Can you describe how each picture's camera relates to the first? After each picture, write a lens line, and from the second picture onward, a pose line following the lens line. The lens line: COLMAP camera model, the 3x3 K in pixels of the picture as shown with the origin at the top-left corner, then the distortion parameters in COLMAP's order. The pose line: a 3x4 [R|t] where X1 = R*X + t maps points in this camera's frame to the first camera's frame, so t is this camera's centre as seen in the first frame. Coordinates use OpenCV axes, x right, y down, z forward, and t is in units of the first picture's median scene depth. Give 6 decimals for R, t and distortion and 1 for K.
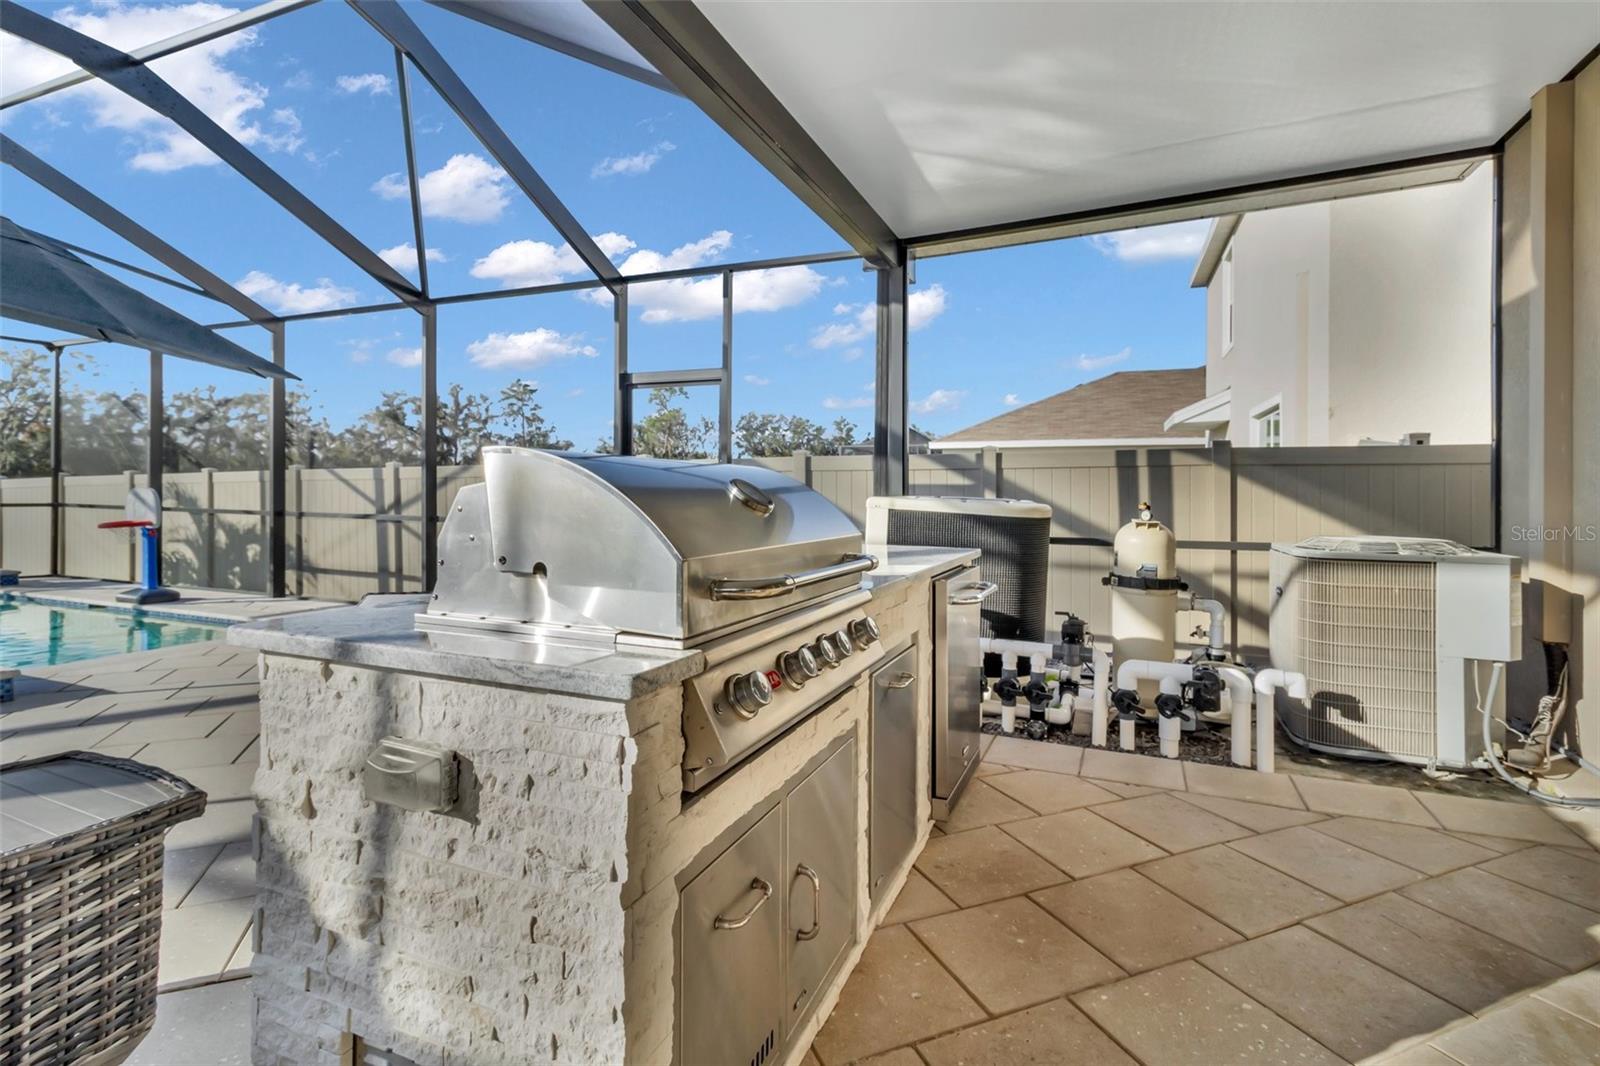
lens RADIAL K [[749.5, 0, 801.3], [0, 749.5, 499.5], [0, 0, 1]] dist [0.001872, 0.000226]
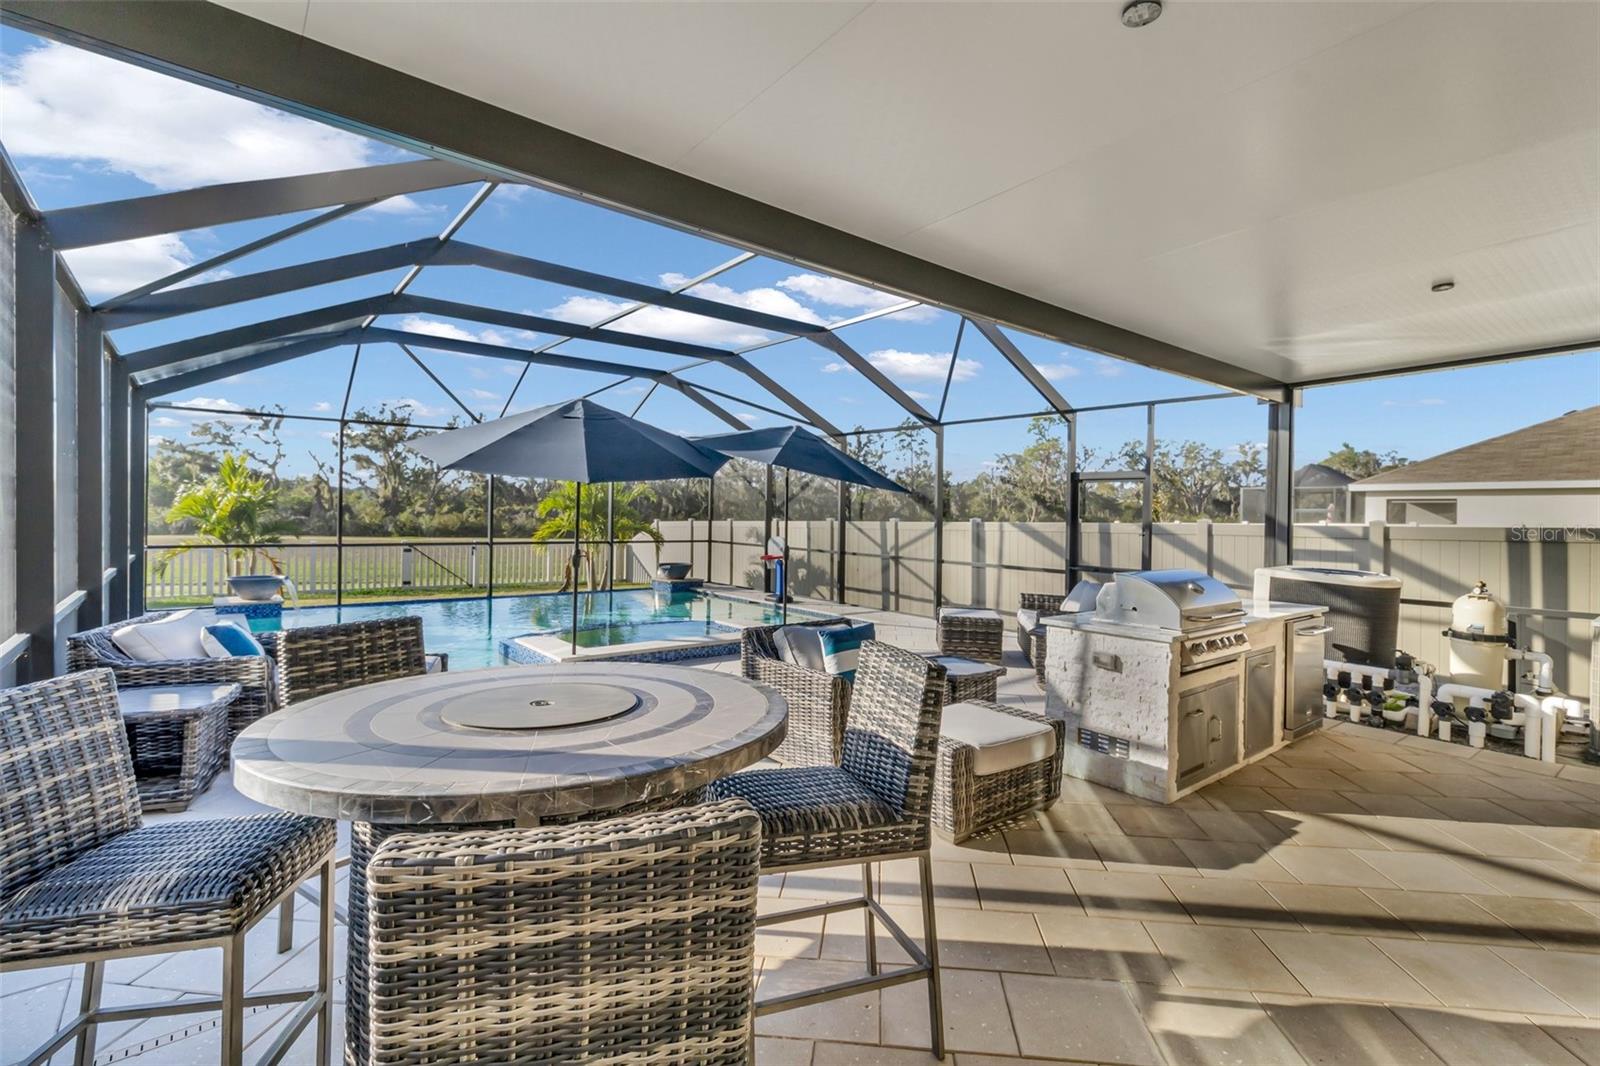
lens RADIAL K [[734.7, 0, 807.3], [0, 734.7, 519.0], [0, 0, 1]] dist [0.004092, 0.000399]
pose [[0.885429, 0.012436, -0.464607, -0.034218], [-0.015958, 0.999866, -0.003649, -0.099815], [0.464500, 0.010645, 0.885509, -0.950981]]
